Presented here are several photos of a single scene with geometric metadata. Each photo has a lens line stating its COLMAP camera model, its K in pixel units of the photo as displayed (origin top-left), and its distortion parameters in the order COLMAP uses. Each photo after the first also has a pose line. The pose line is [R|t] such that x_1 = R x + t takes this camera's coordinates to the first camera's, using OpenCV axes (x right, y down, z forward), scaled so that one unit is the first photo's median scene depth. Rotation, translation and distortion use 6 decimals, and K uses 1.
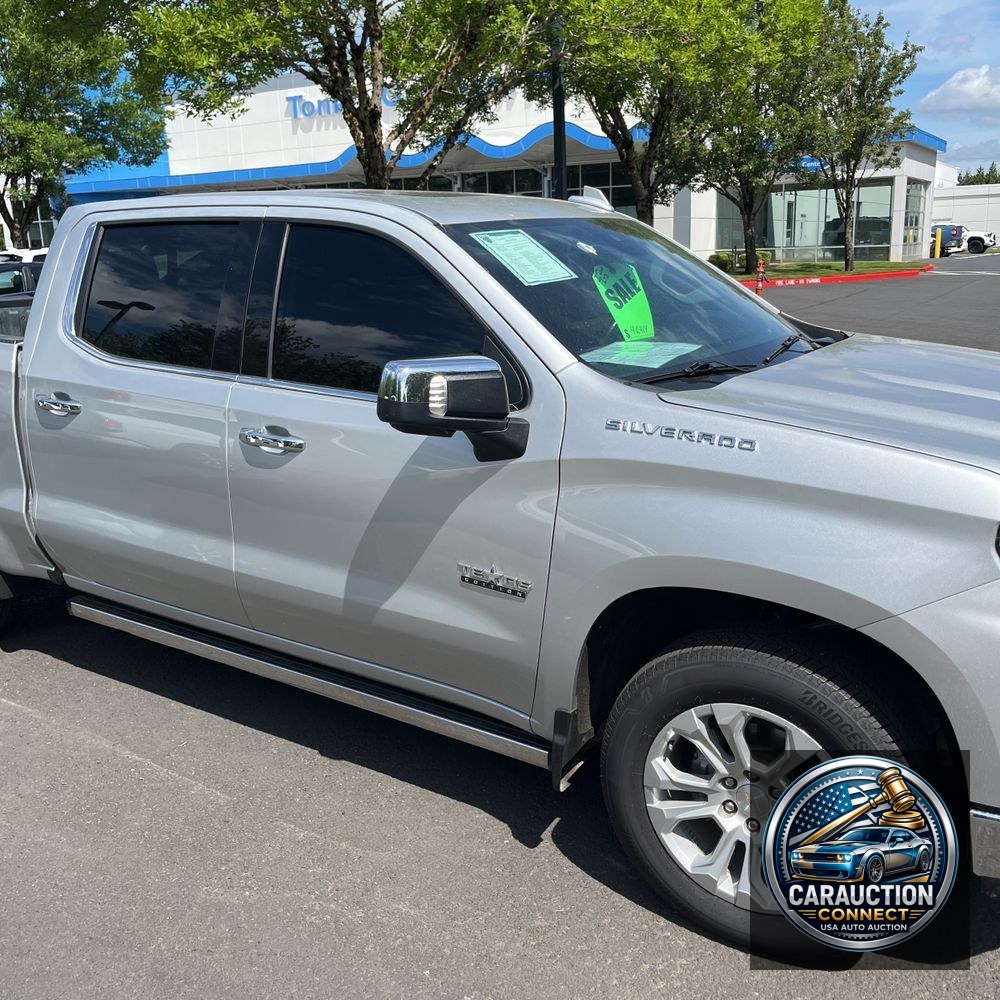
lens RADIAL K [[1024.8, 0, 498.3], [0, 1024.8, 490.2], [0, 0, 1]] dist [0.016415, 0.000000]
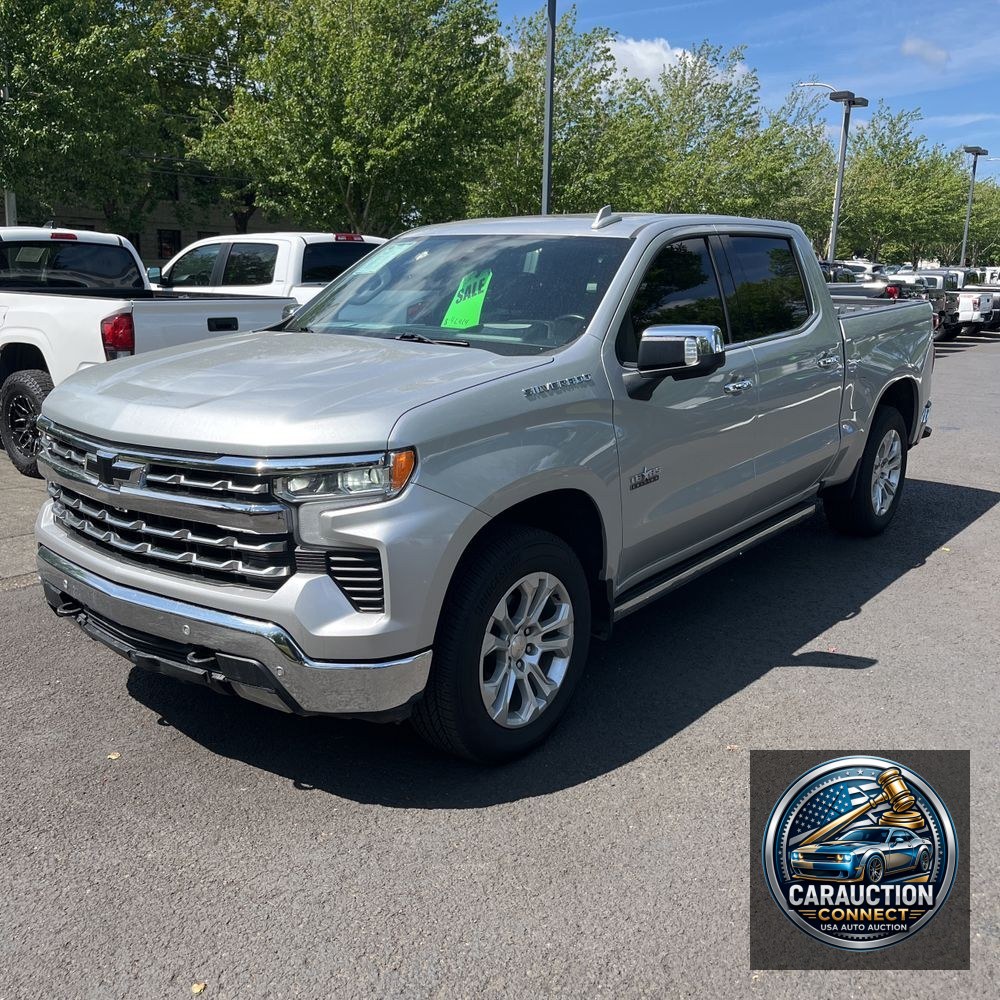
lens RADIAL K [[1024.8, 0, 483.9], [0, 1024.8, 539.1], [0, 0, 1]] dist [0.016415, 0.000000]
pose [[-0.083584, 0.284769, -0.954945, 1.406615], [-0.258836, 0.919203, 0.296766, -0.289891], [0.962298, 0.271979, -0.003122, 1.091557]]
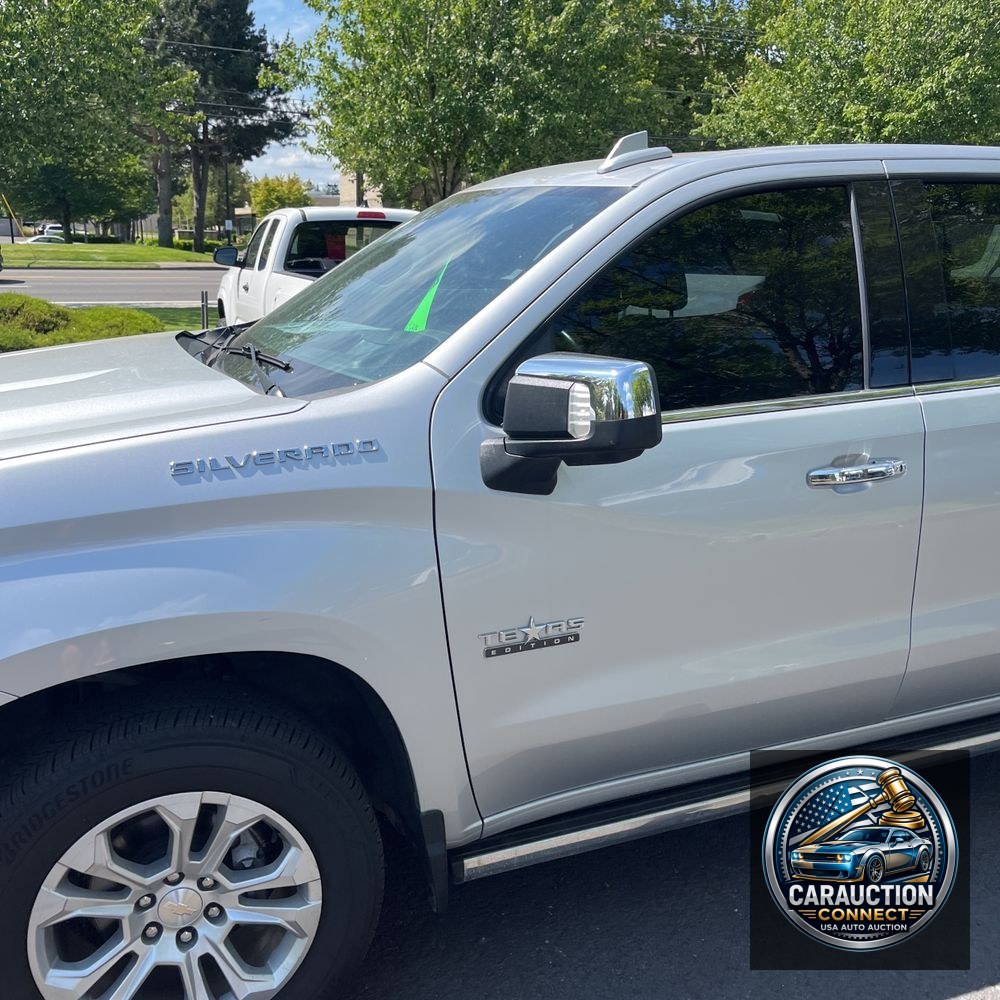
lens RADIAL K [[1024.8, 0, 499.1], [0, 1024.8, 513.1], [0, 0, 1]] dist [0.016415, 0.000000]
pose [[-0.573958, 0.231918, -0.785357, 0.765857], [-0.201055, 0.889791, 0.409693, -0.370027], [0.793819, 0.393046, -0.464075, 1.473736]]
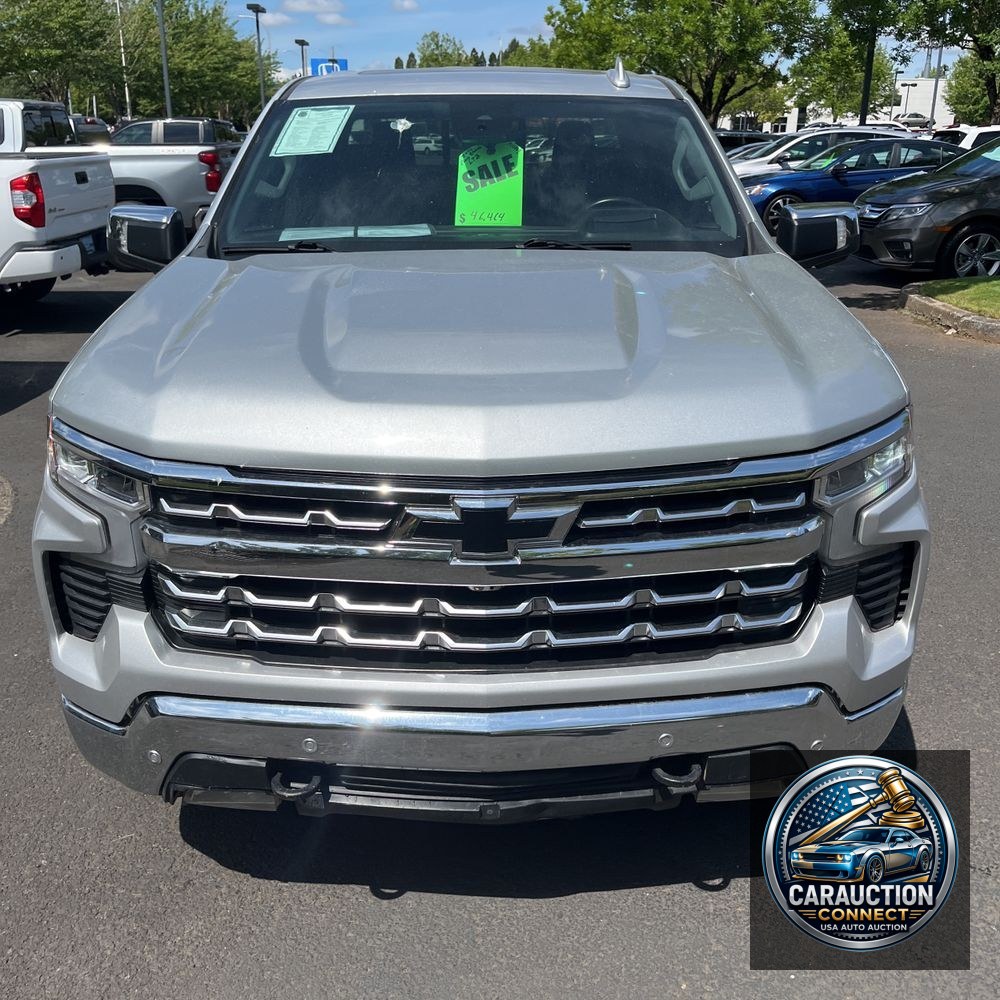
lens RADIAL K [[1024.8, 0, 503.2], [0, 1024.8, 501.9], [0, 0, 1]] dist [0.016415, 0.000000]
pose [[0.563490, 0.307181, -0.766889, 0.942363], [-0.213699, 0.950903, 0.223867, -0.119469], [0.798005, 0.037737, 0.601469, 0.442986]]
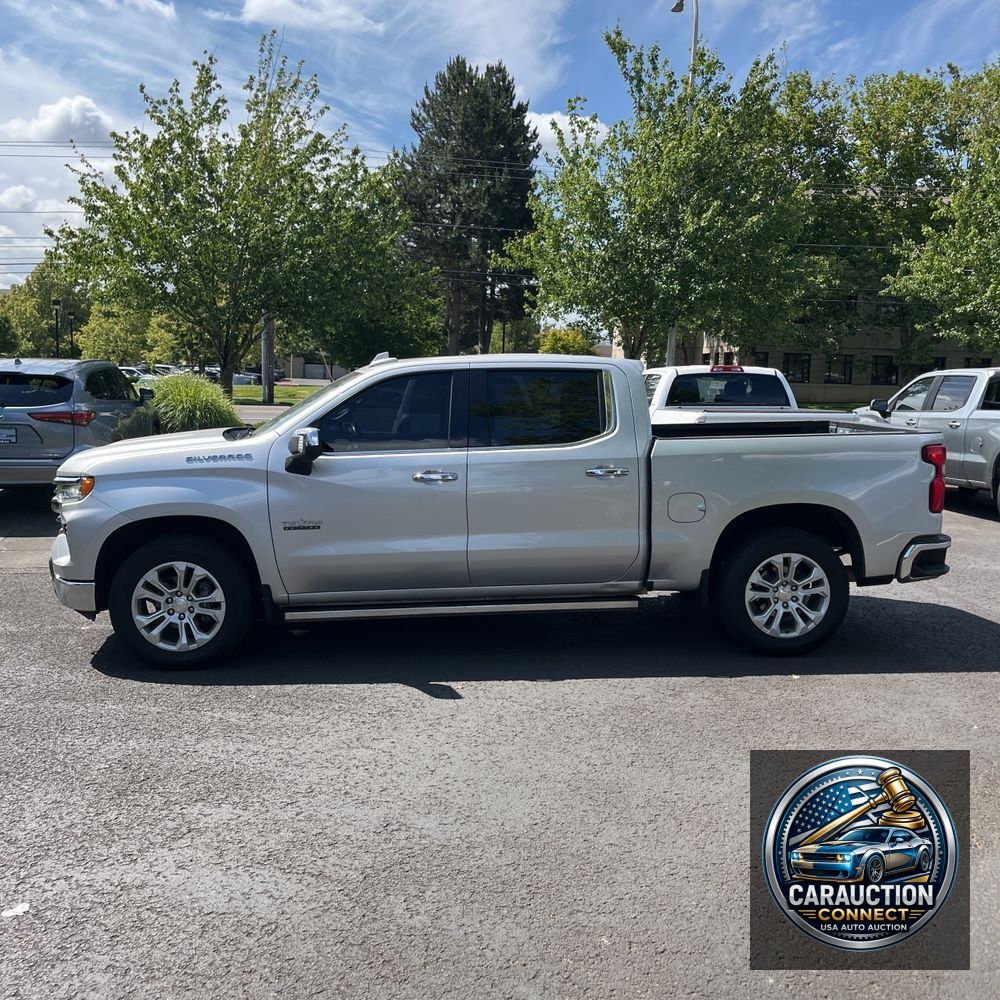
lens RADIAL K [[1024.8, 0, 515.0], [0, 1024.8, 491.8], [0, 0, 1]] dist [0.016415, 0.000000]
pose [[-0.771424, 0.086255, -0.630449, 1.113966], [-0.153350, 0.936368, 0.315750, -0.722066], [0.617567, 0.340257, -0.709110, 2.680499]]
